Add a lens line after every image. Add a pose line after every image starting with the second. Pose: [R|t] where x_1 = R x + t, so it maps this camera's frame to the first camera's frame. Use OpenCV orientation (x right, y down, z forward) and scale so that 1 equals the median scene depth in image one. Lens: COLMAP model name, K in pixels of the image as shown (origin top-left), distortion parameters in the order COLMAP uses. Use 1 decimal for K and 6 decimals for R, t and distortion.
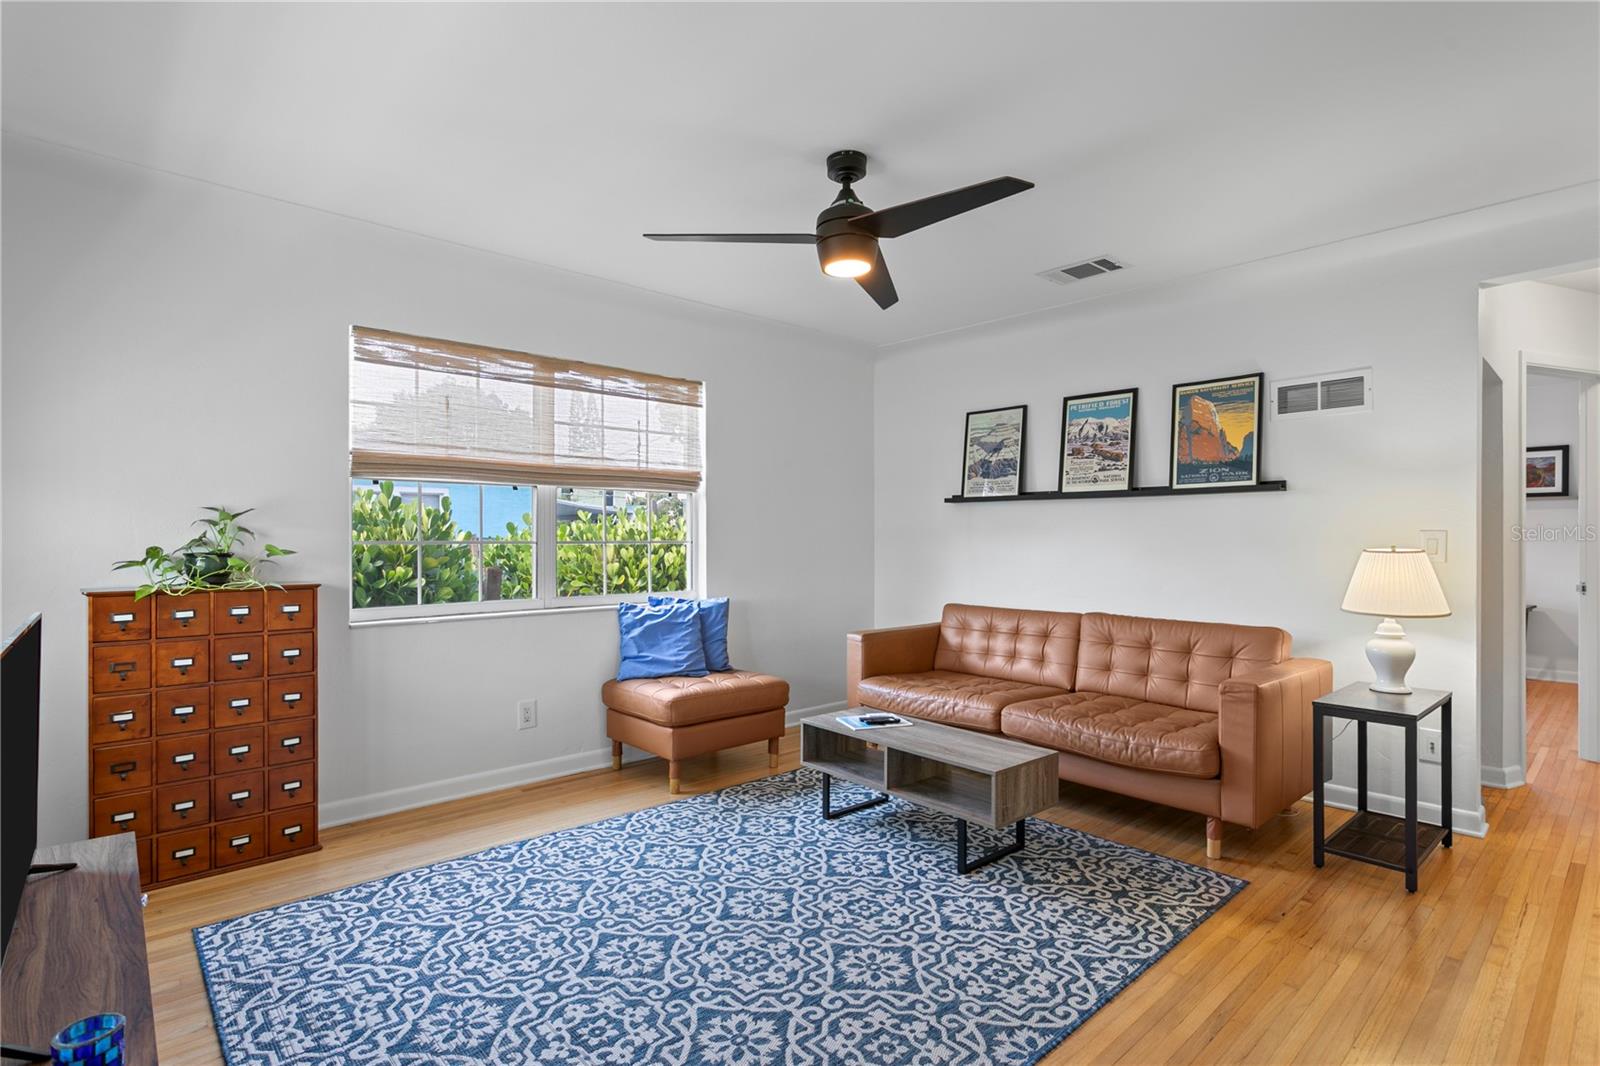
lens RADIAL K [[783.6, 0, 765.3], [0, 783.6, 531.0], [0, 0, 1]] dist [-0.014357, 0.000135]
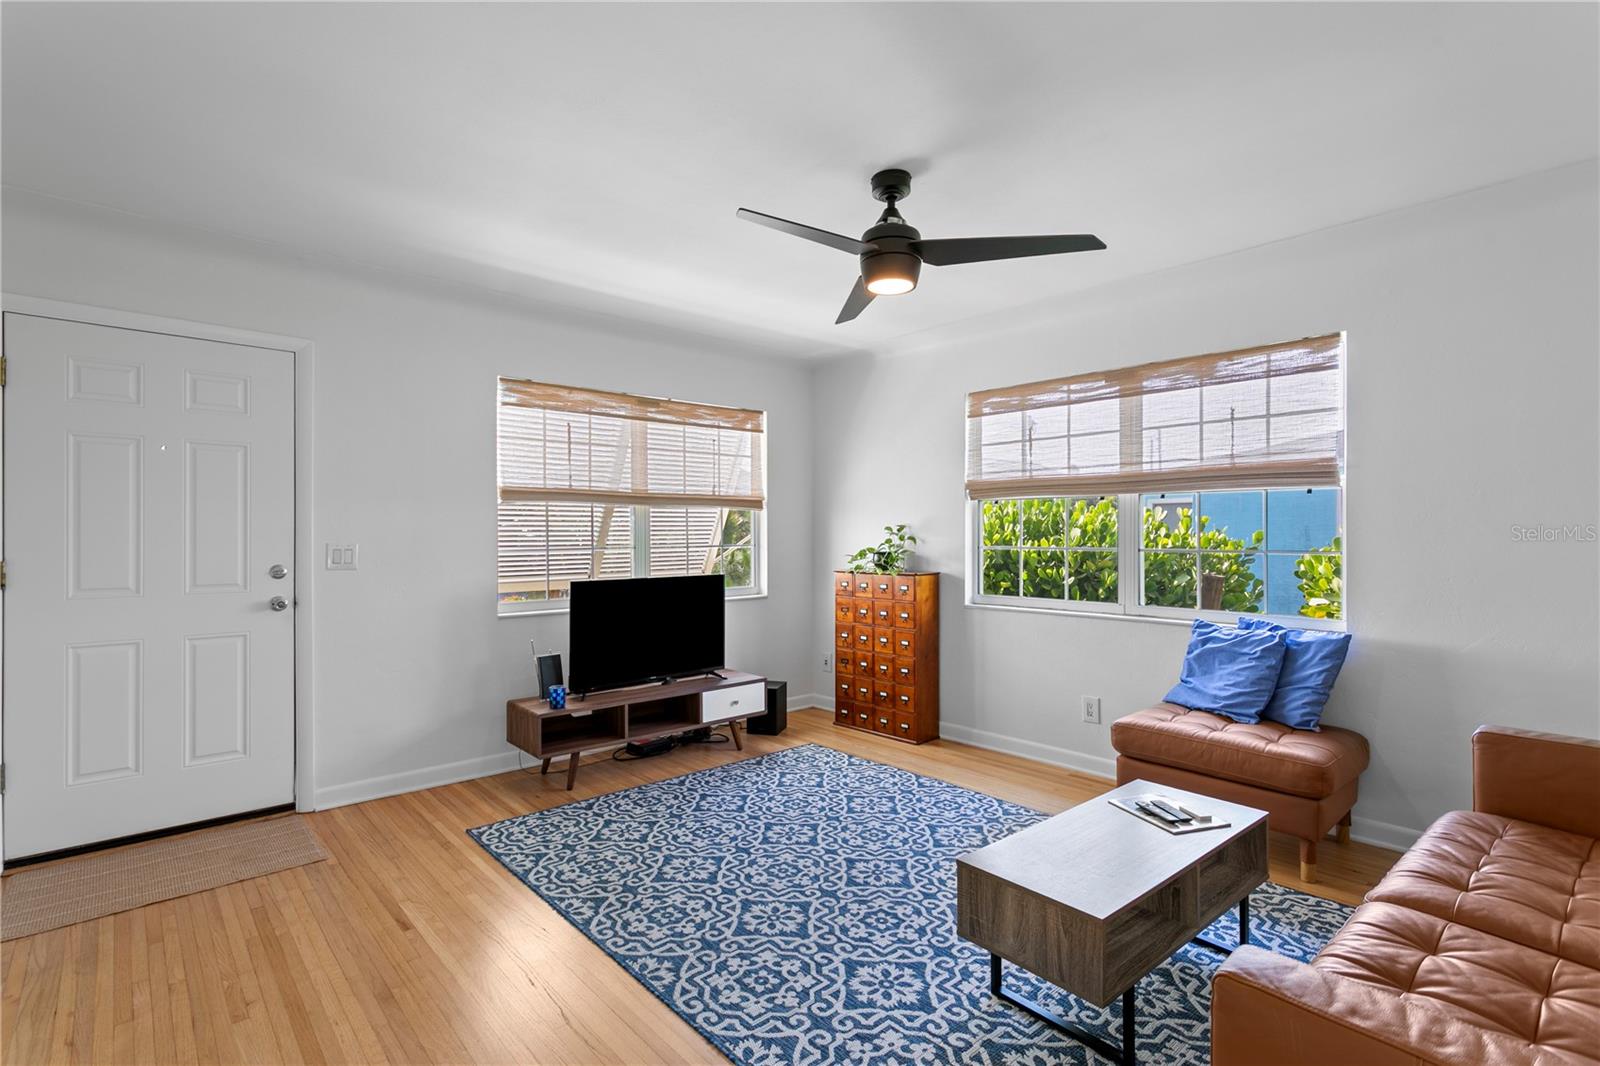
lens RADIAL K [[754.2, 0, 792.4], [0, 754.2, 535.9], [0, 0, 1]] dist [0.005261, 0.000557]
pose [[0.016058, 0.006574, -0.999849, 1.115245], [0.007334, 0.999951, 0.006693, -0.022540], [0.999844, -0.007440, 0.016009, 0.885235]]
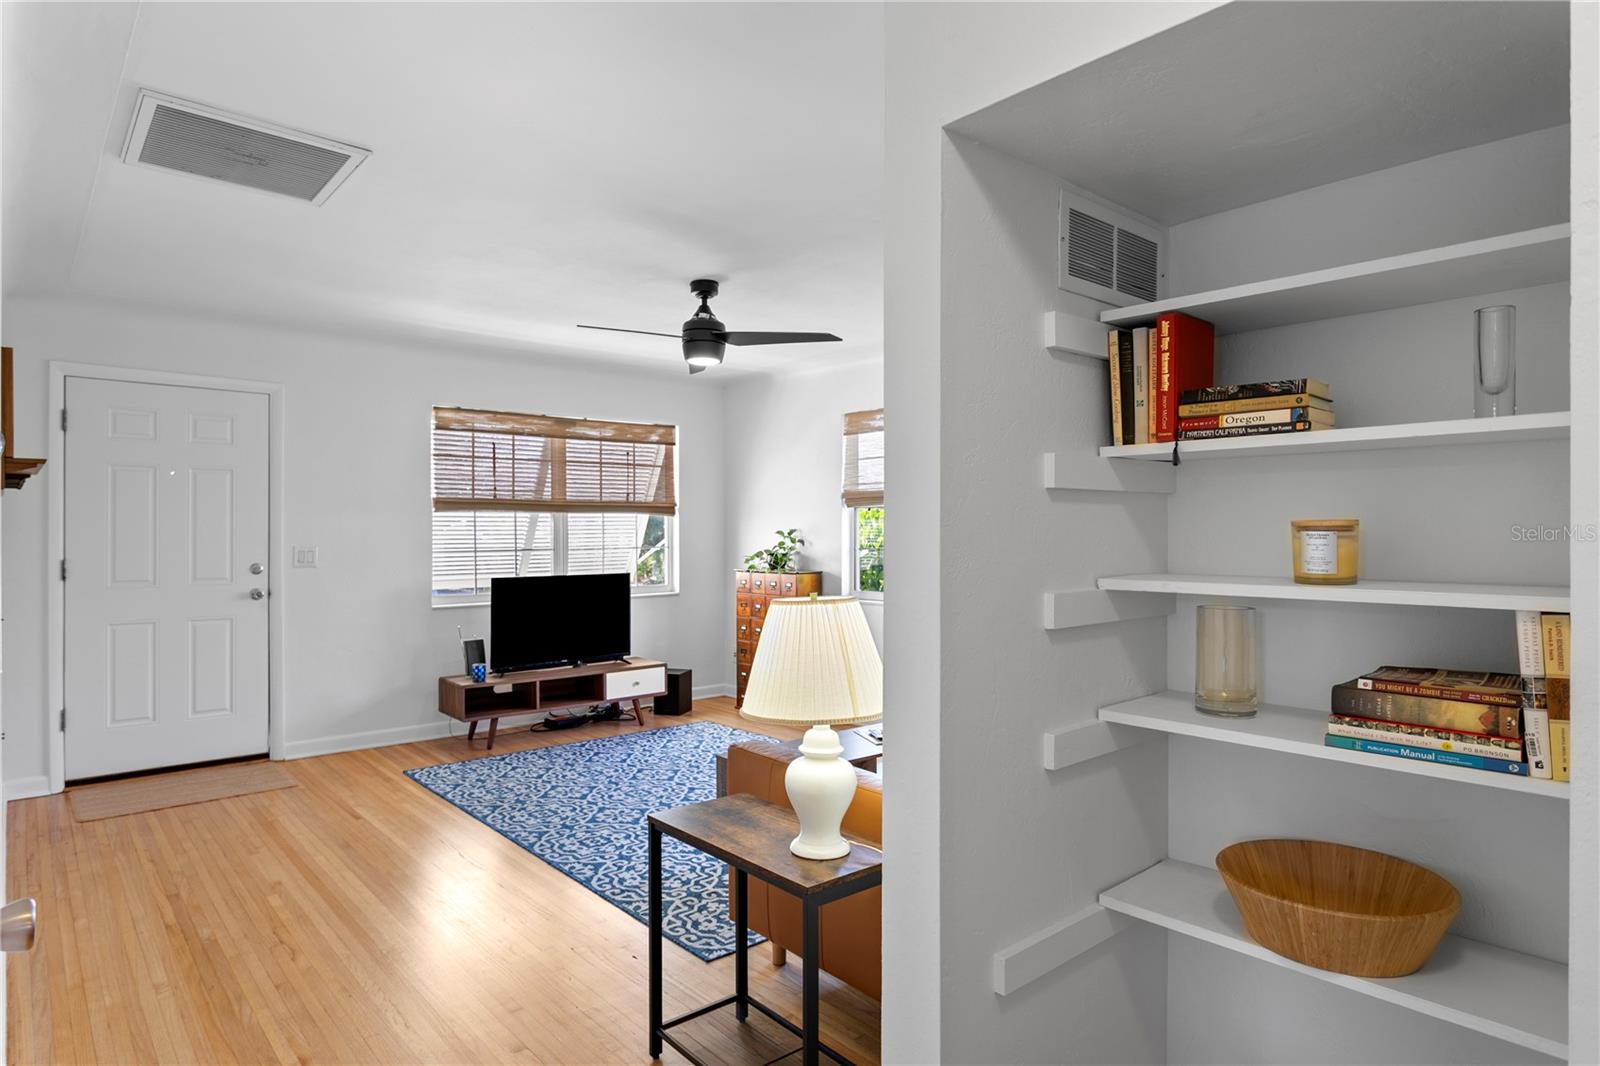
lens RADIAL K [[903.5, 0, 791.8], [0, 903.5, 532.8], [0, 0, 1]] dist [-0.001076, 0.000331]
pose [[-0.001946, 0.004902, -0.999986, 1.782249], [0.007802, 0.999958, 0.004887, -0.038113], [0.999968, -0.007792, -0.001984, 1.199441]]
